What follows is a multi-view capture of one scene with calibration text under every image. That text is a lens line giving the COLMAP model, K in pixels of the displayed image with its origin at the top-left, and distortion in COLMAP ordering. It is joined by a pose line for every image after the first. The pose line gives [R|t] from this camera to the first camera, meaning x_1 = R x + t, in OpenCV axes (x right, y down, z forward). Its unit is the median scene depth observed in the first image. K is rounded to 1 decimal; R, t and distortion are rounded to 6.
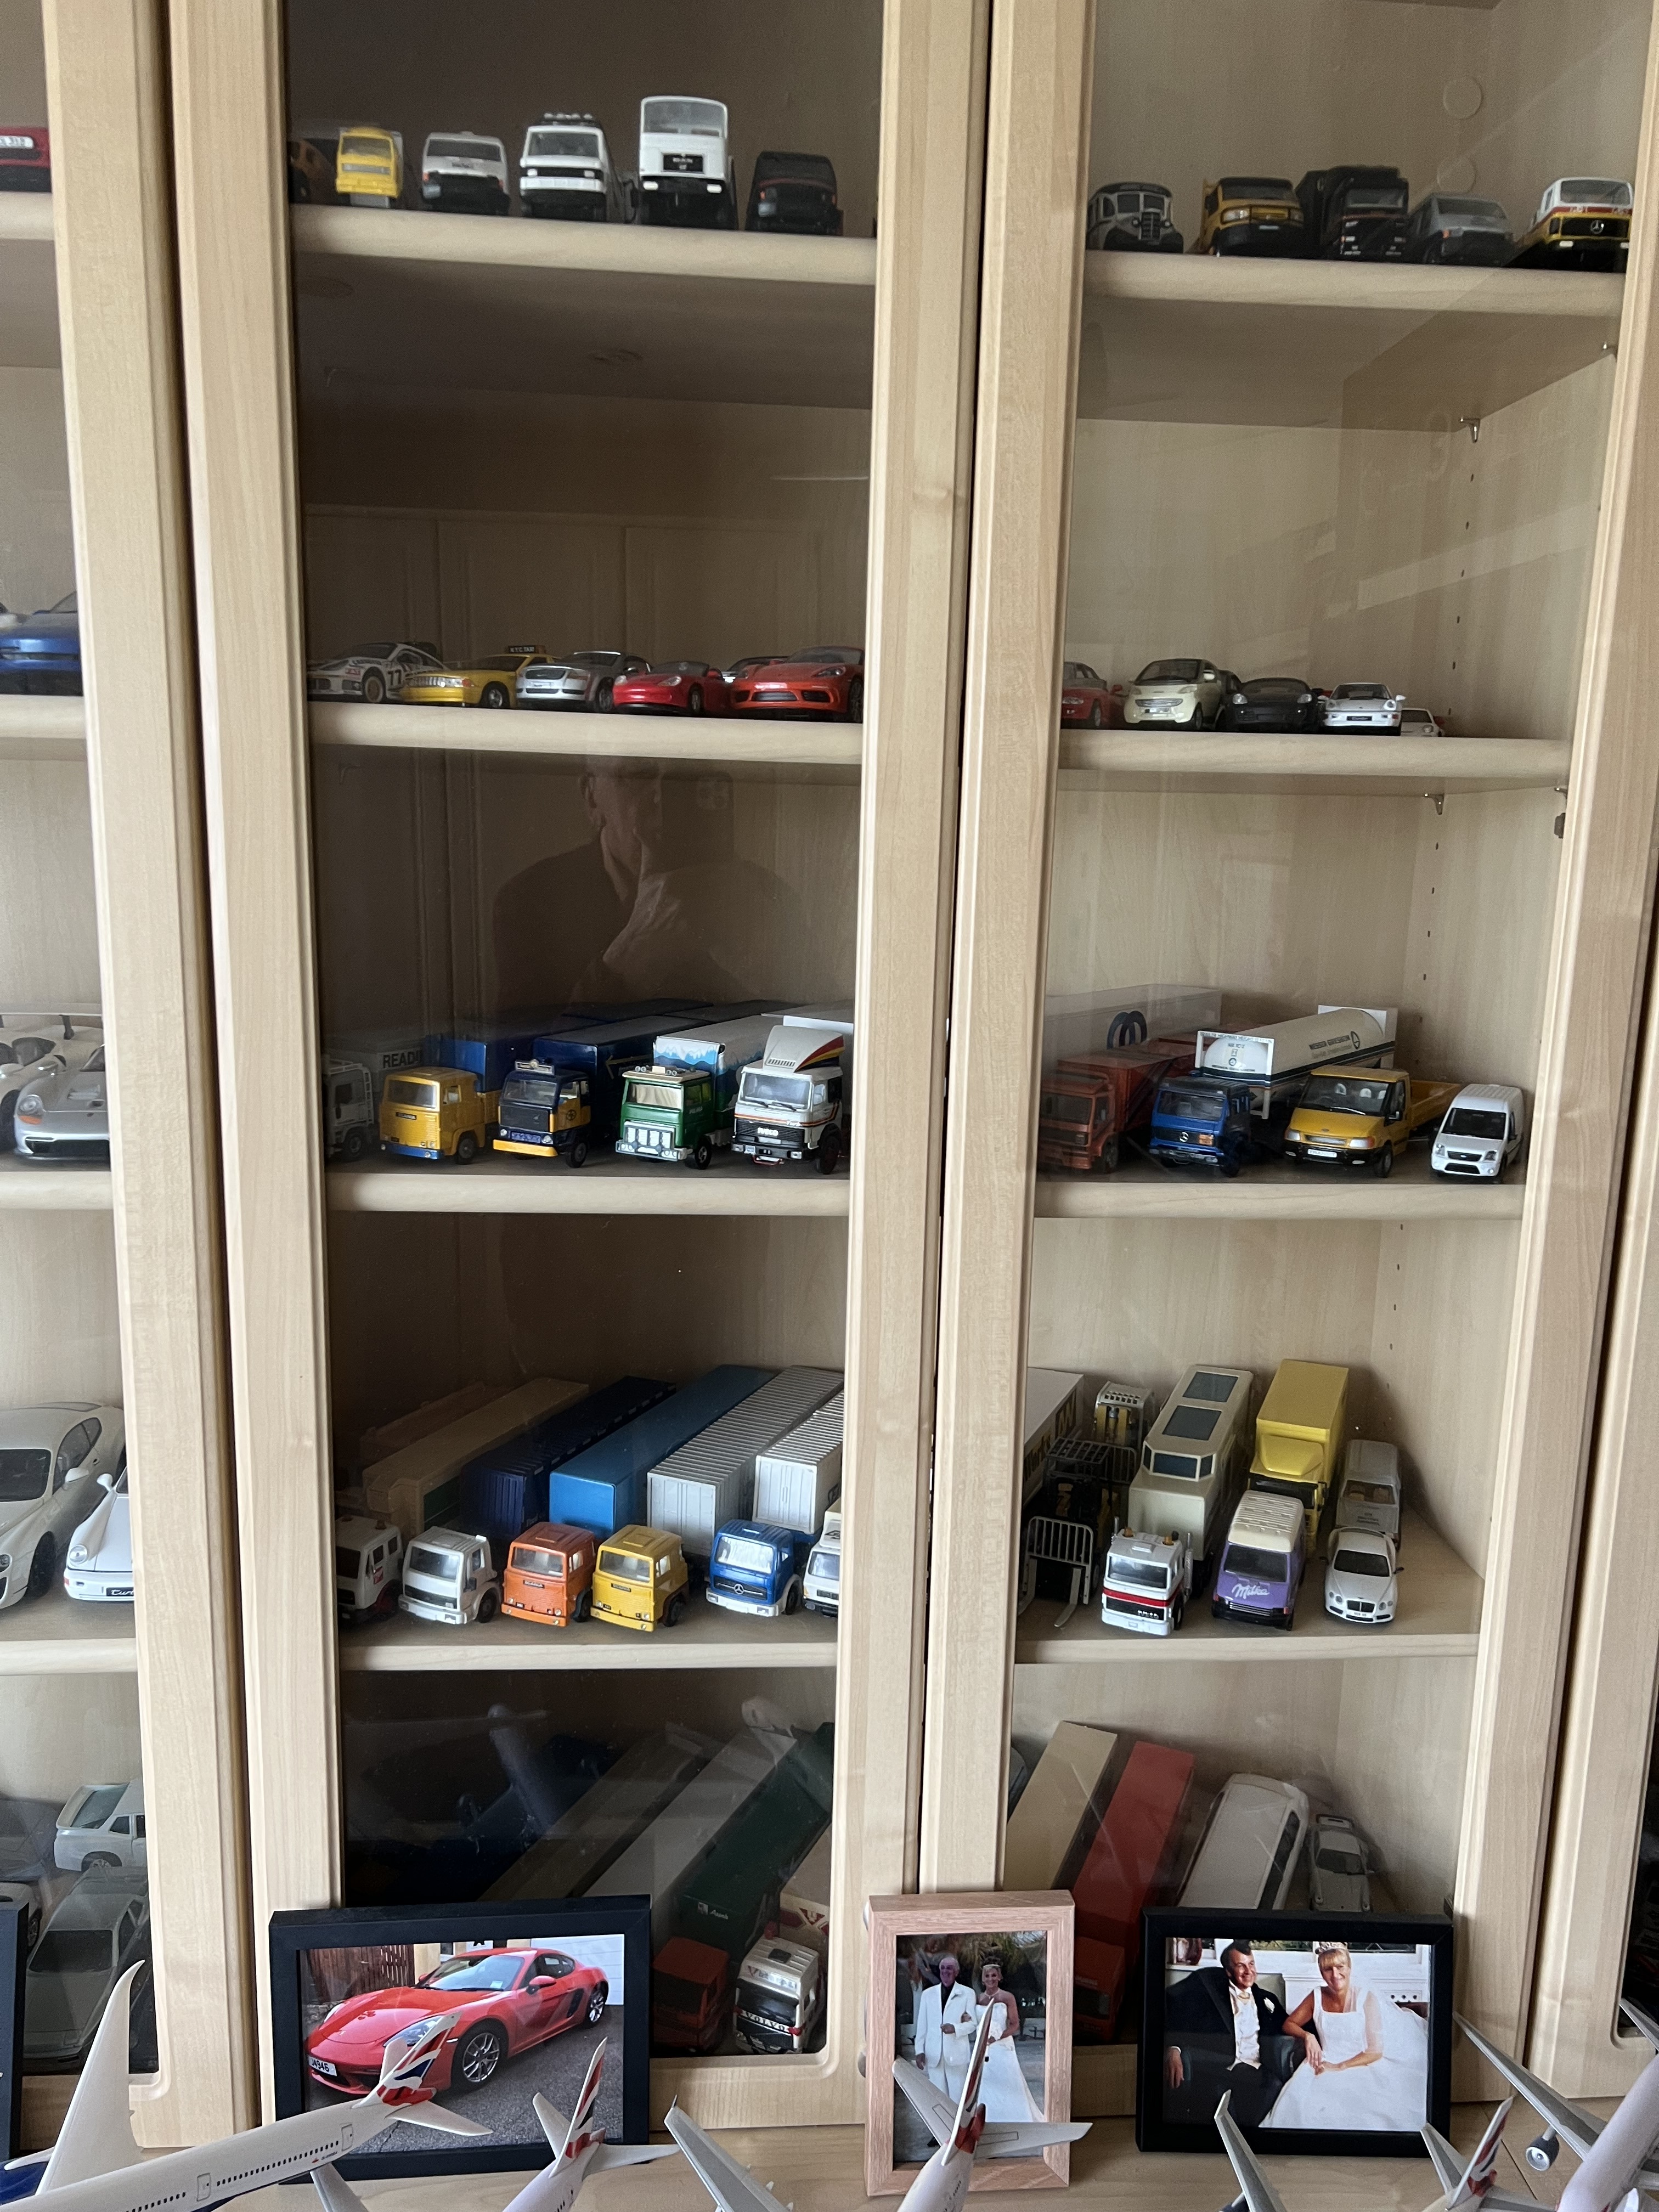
lens RADIAL K [[1676.8, 0, 832.3], [0, 1676.8, 1106.0], [0, 0, 1]] dist [0.050121, -0.052362]
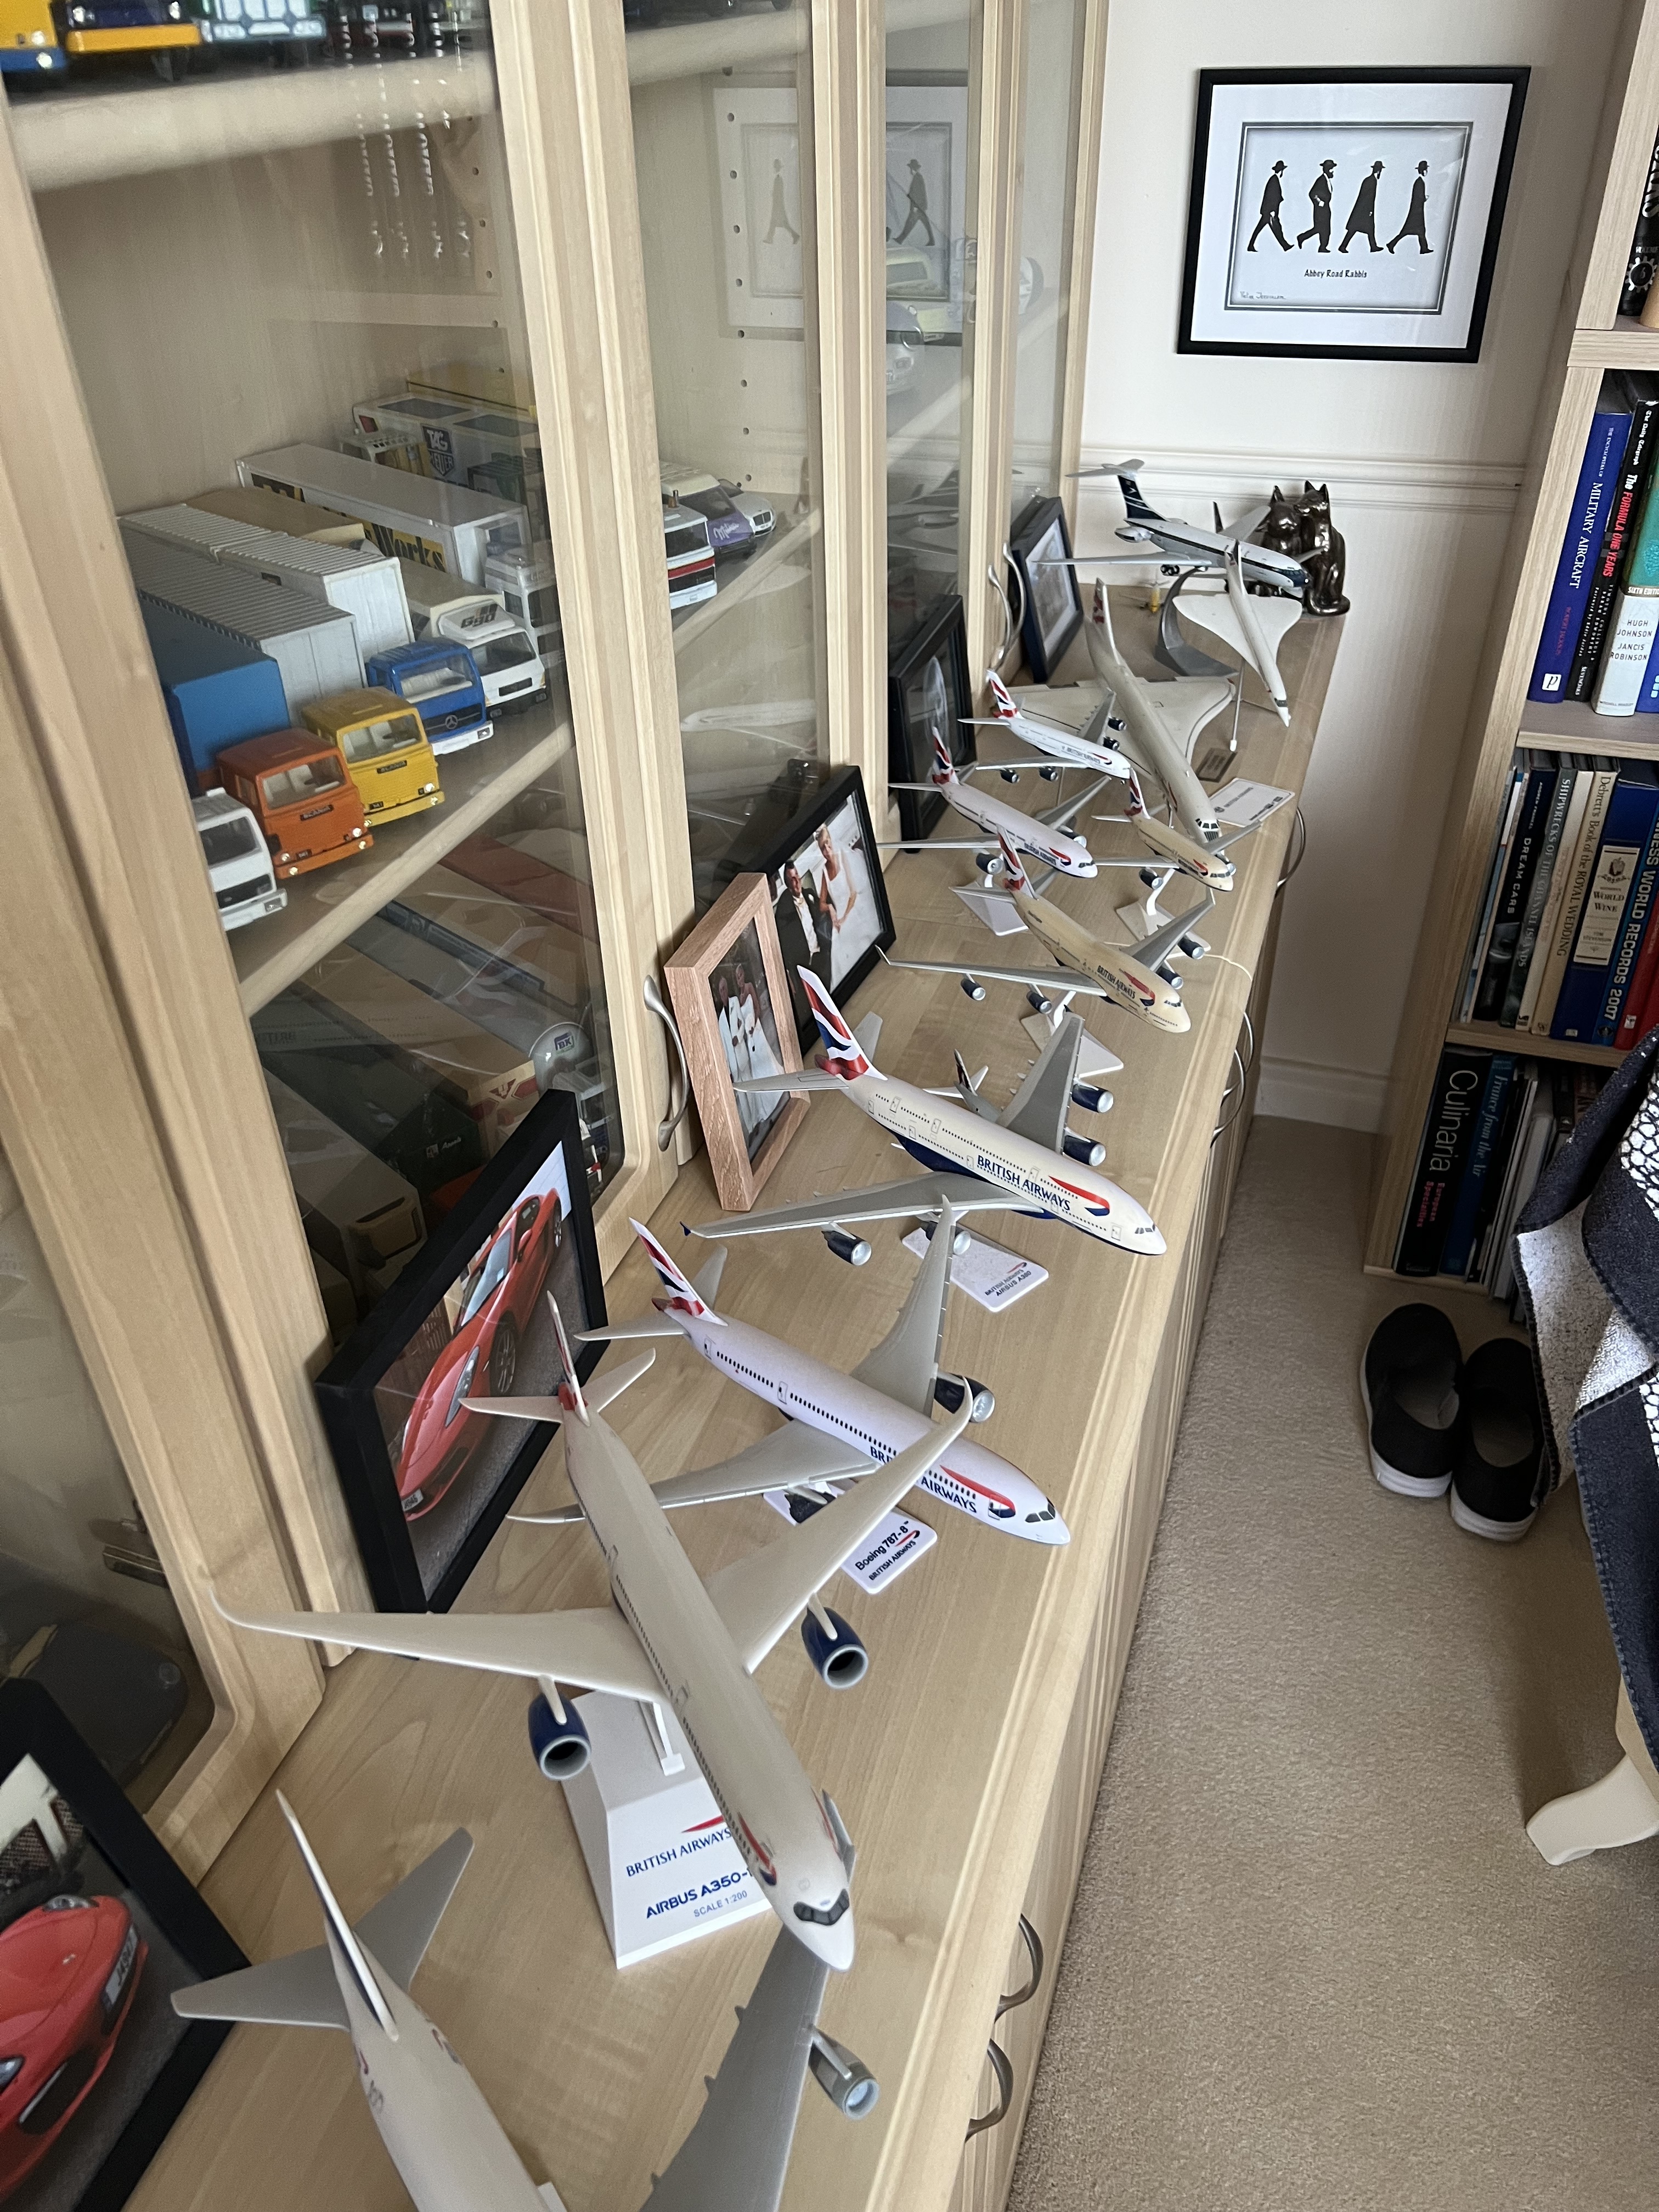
lens RADIAL K [[1676.8, 0, 831.0], [0, 1676.8, 1111.2], [0, 0, 1]] dist [0.050121, -0.052362]
pose [[0.395754, -0.555048, 0.731642, -0.651036], [0.207691, 0.830140, 0.517429, 0.071398], [-0.894563, -0.052819, 0.443810, 0.491384]]
